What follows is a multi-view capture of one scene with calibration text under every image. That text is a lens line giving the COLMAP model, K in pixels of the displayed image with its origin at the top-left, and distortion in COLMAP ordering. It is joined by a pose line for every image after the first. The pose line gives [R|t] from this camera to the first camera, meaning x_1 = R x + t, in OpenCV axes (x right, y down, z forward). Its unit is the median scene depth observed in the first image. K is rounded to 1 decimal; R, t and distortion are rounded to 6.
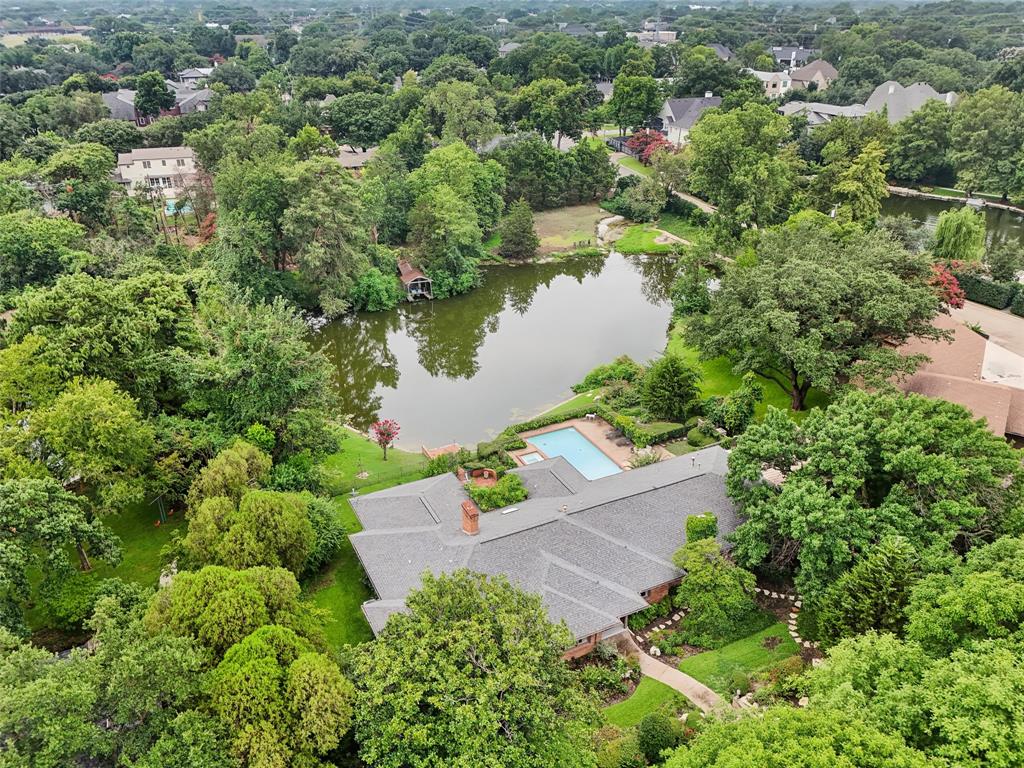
lens RADIAL K [[810.1, 0, 512.0], [0, 810.1, 384.0], [0, 0, 1]] dist [0.063885, -0.079402]
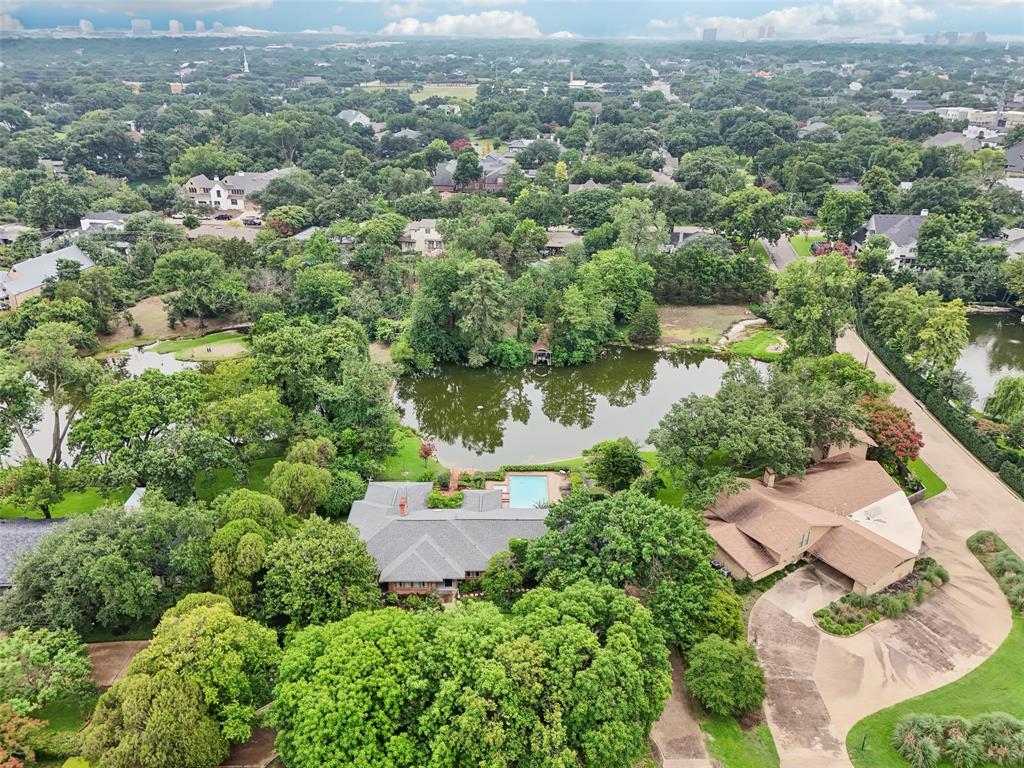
lens RADIAL K [[810.1, 0, 512.0], [0, 810.1, 384.0], [0, 0, 1]] dist [0.063885, -0.079402]
pose [[0.891497, 0.193685, -0.409535, 0.381825], [-0.203154, 0.978927, 0.020737, -0.083759], [0.404922, 0.064712, 0.912059, -0.250640]]
